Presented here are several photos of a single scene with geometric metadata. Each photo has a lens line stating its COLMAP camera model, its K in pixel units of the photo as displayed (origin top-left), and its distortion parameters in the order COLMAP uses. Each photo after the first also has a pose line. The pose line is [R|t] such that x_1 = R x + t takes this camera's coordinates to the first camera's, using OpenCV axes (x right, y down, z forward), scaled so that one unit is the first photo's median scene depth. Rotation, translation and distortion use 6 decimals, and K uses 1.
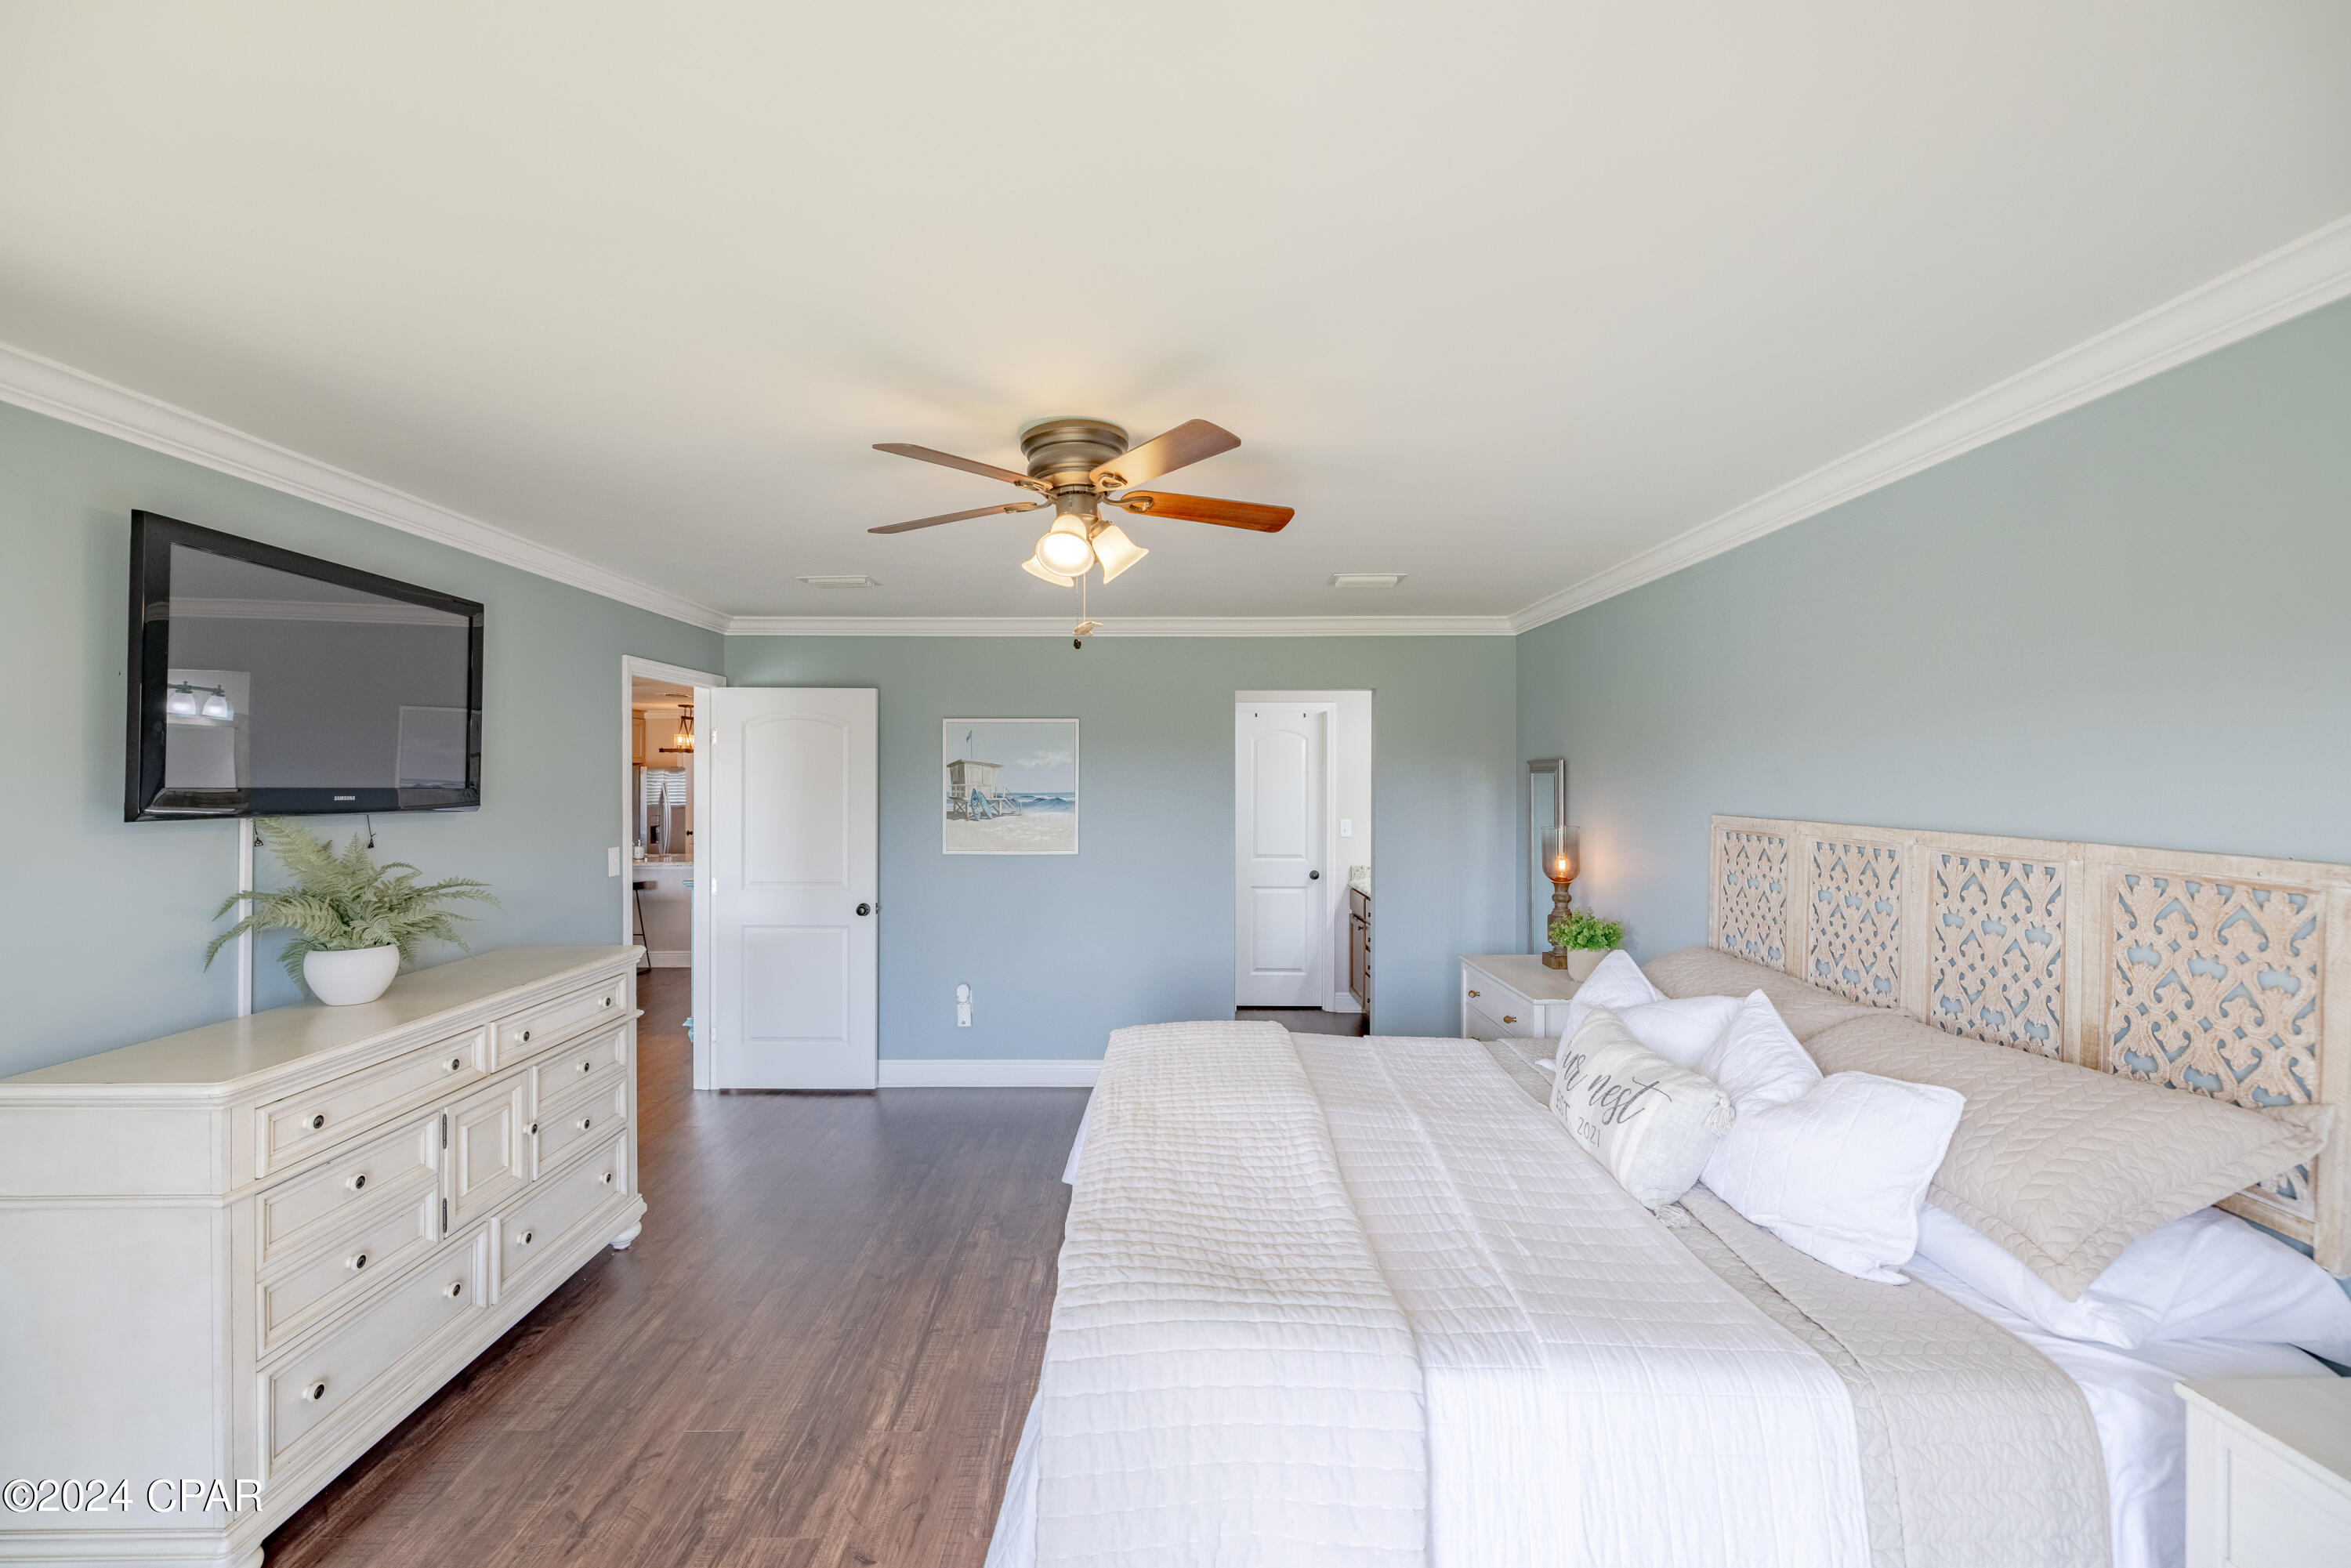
lens RADIAL K [[987.3, 0, 1160.2], [0, 987.3, 777.3], [0, 0, 1]] dist [-0.003317, 0.001424]
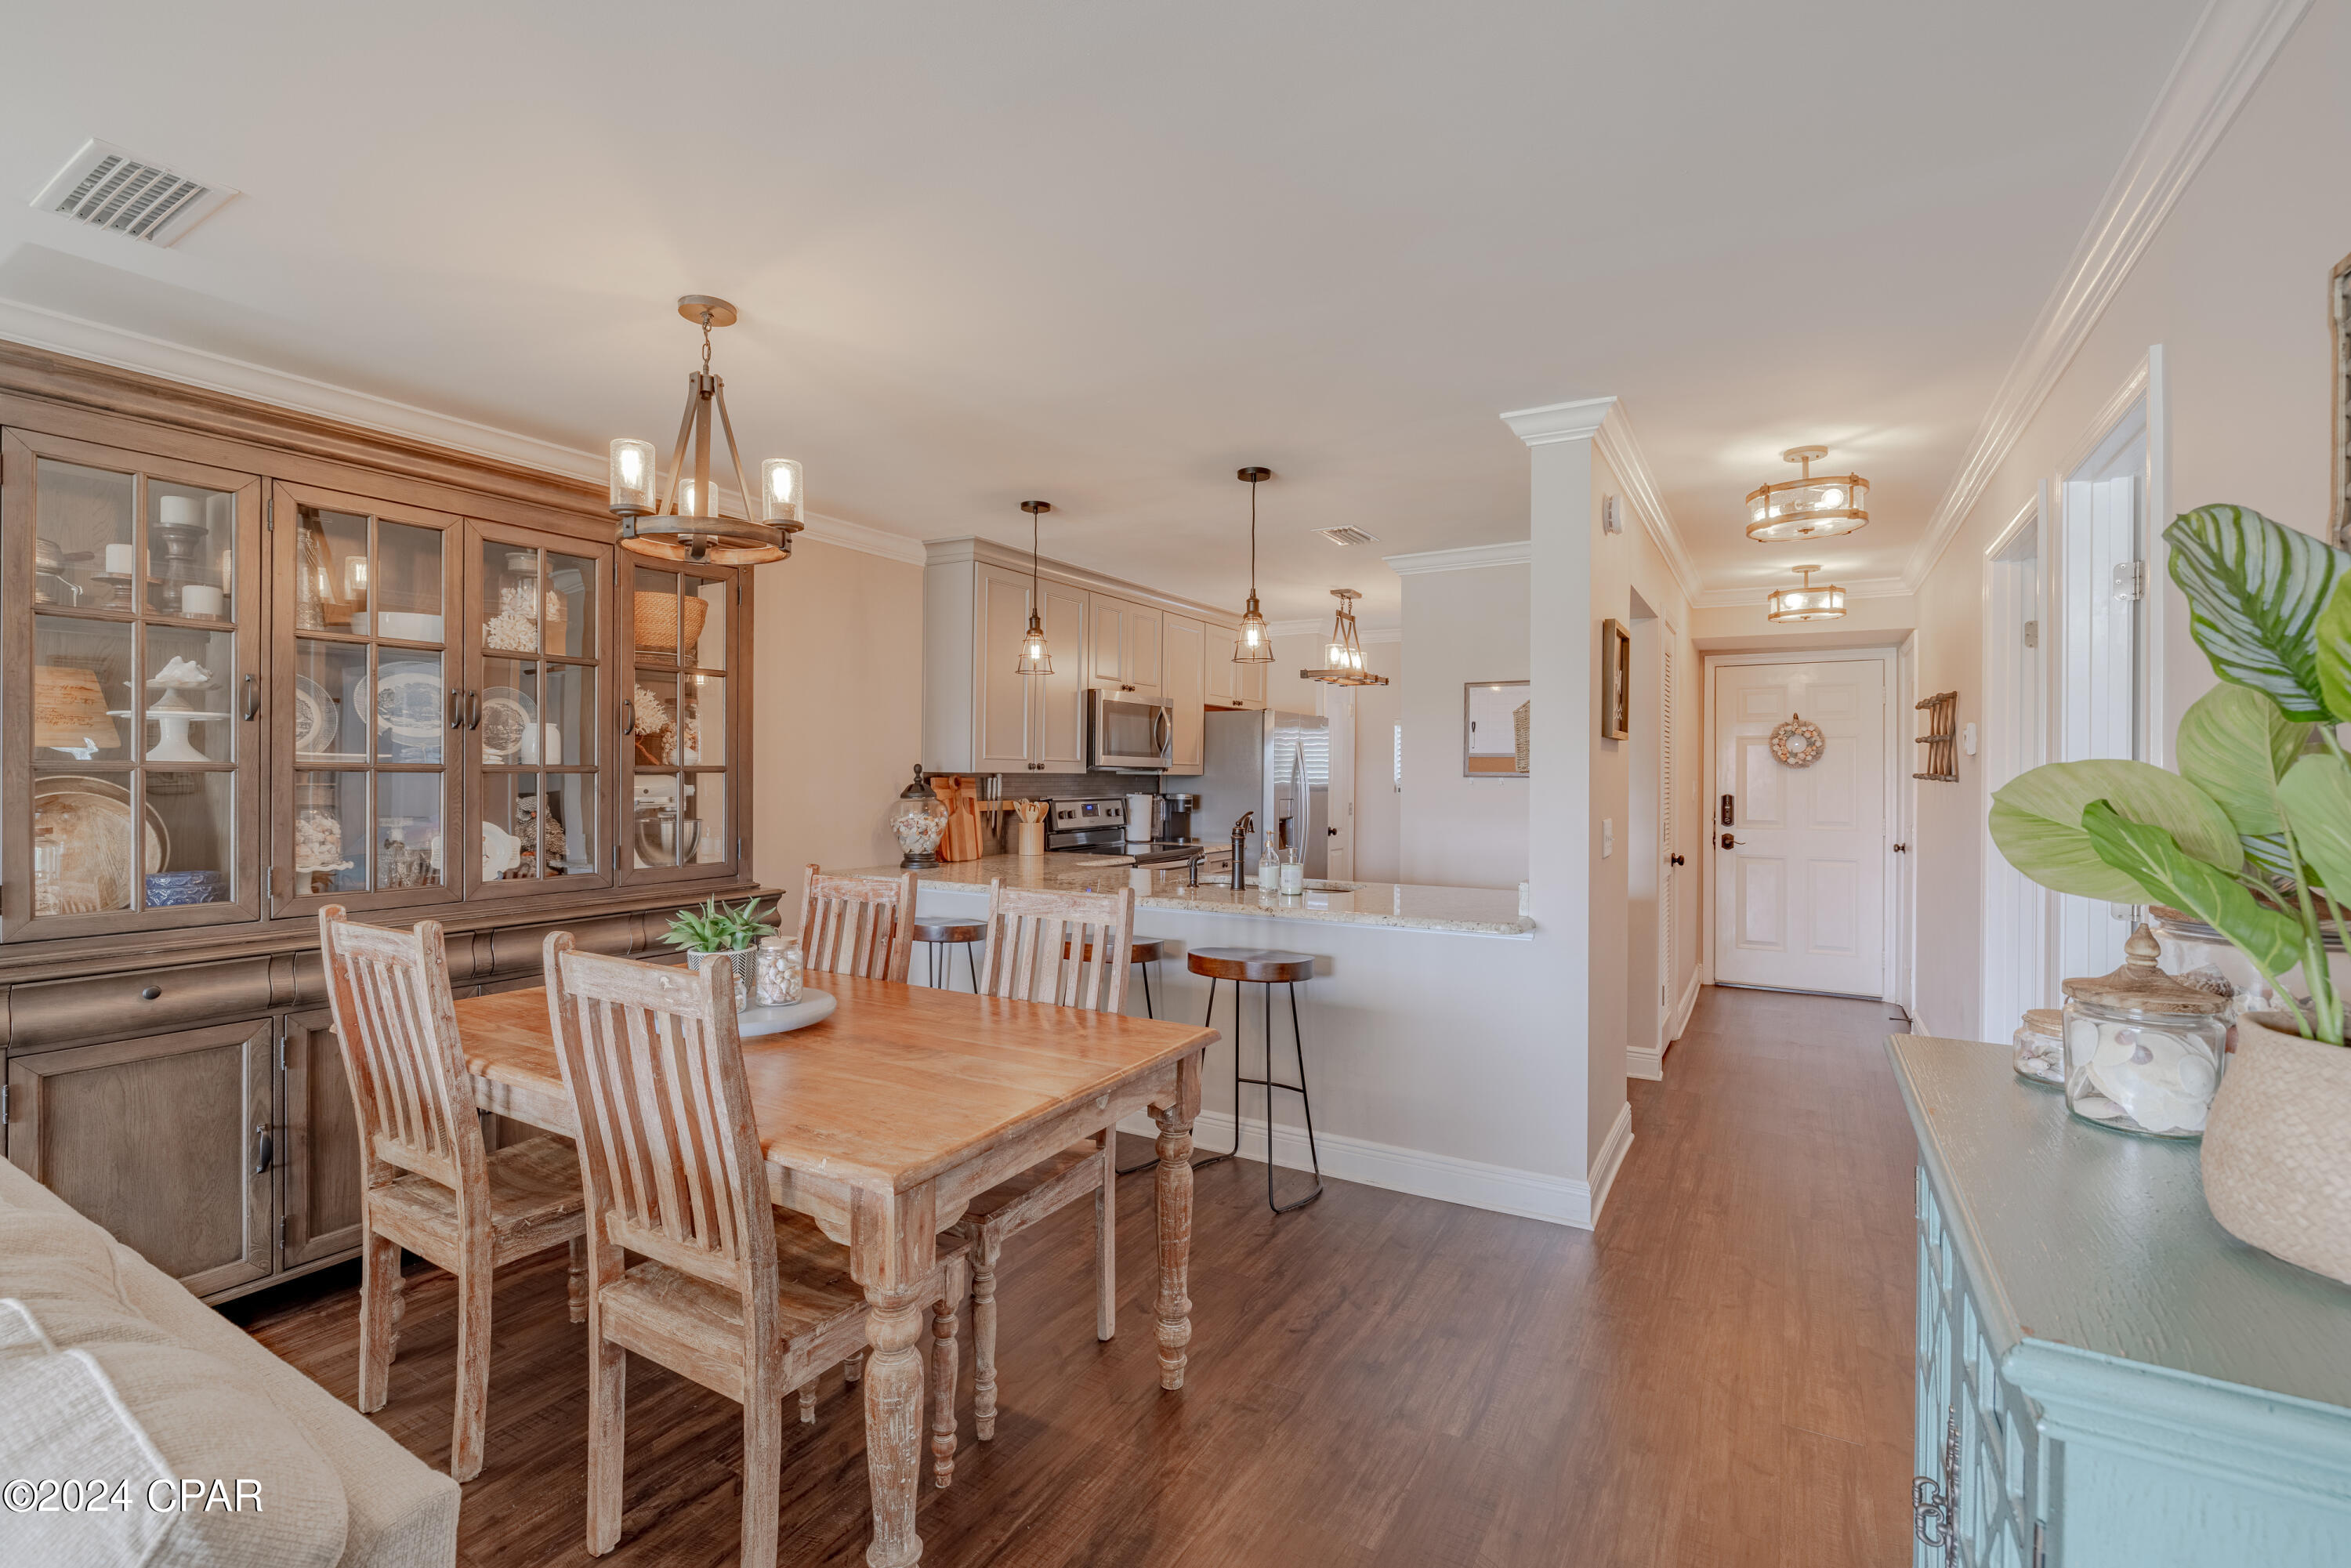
lens RADIAL K [[1051.1, 0, 1181.6], [0, 1051.1, 790.3], [0, 0, 1]] dist [0.004492, -0.002223]
pose [[0.864036, 0.011791, -0.503292, -1.152663], [-0.003675, 0.999847, 0.017114, 0.102517], [0.503417, -0.012938, 0.863947, 1.971645]]
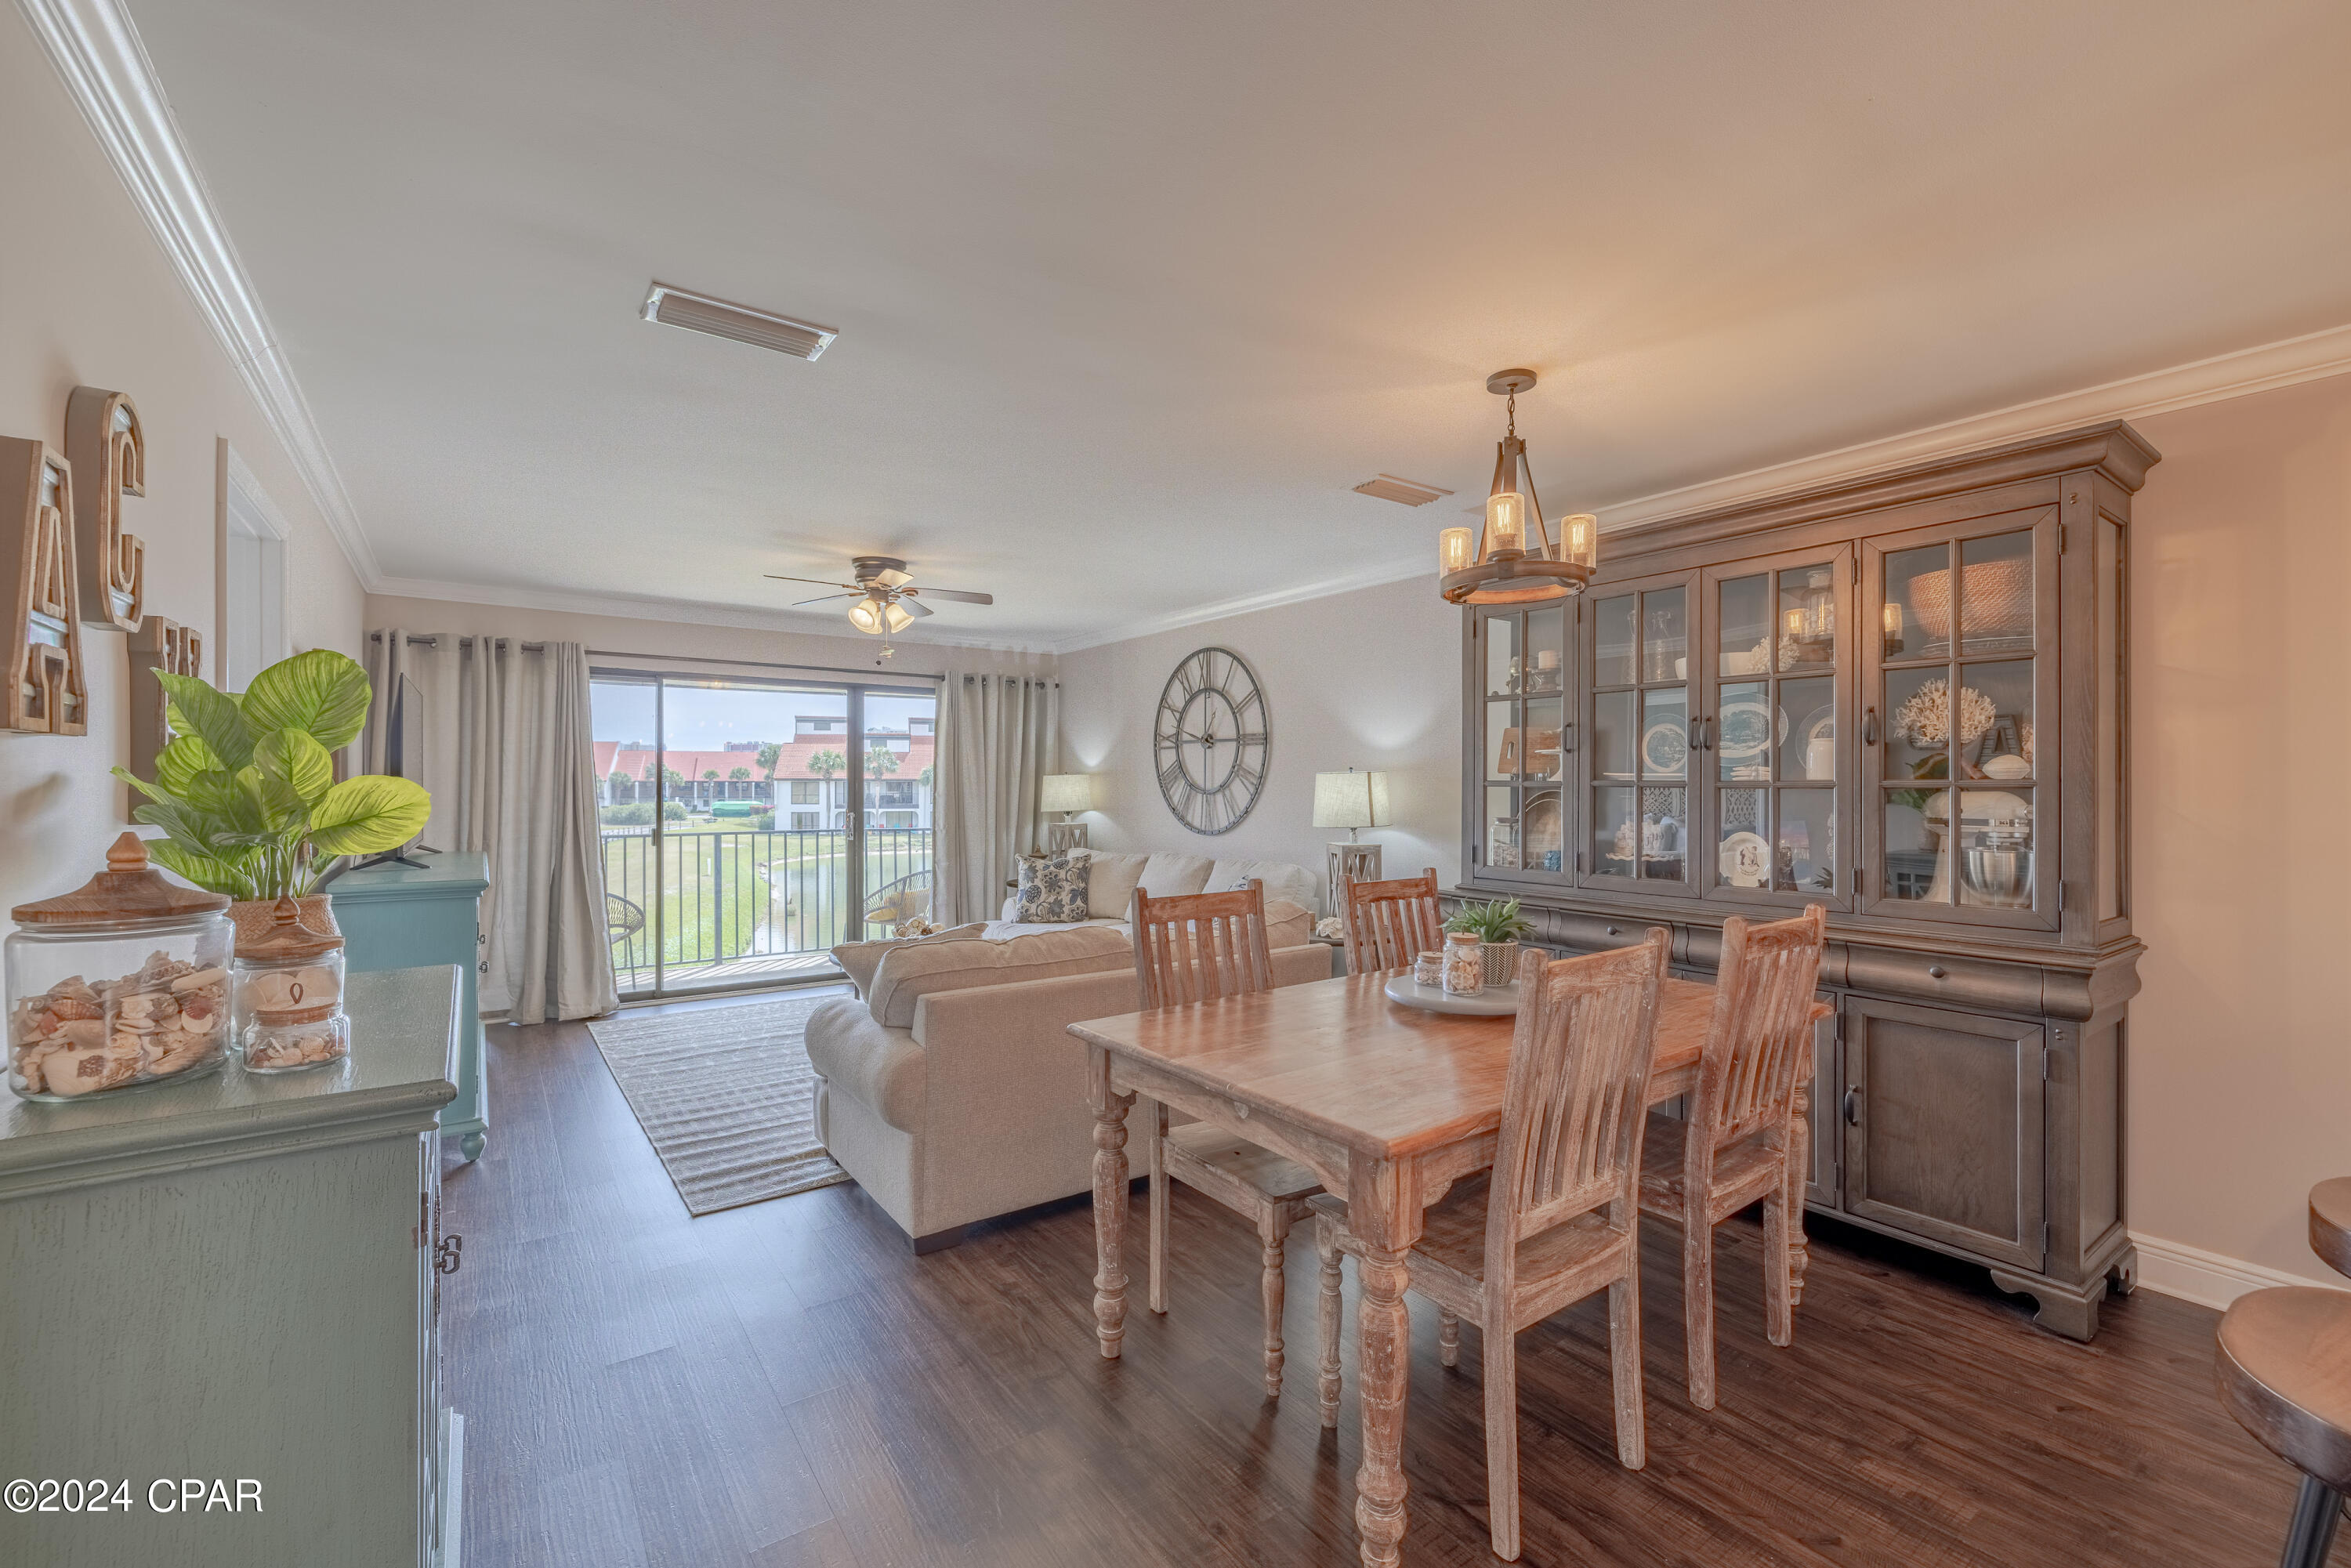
lens RADIAL K [[987.3, 0, 1159.2], [0, 987.3, 784.6], [0, 0, 1]] dist [-0.003317, 0.001424]
pose [[-0.825274, -0.001471, -0.564730, -1.119356], [-0.001597, 0.999999, -0.000270, 0.103739], [0.564730, 0.000679, -0.825276, 3.295999]]
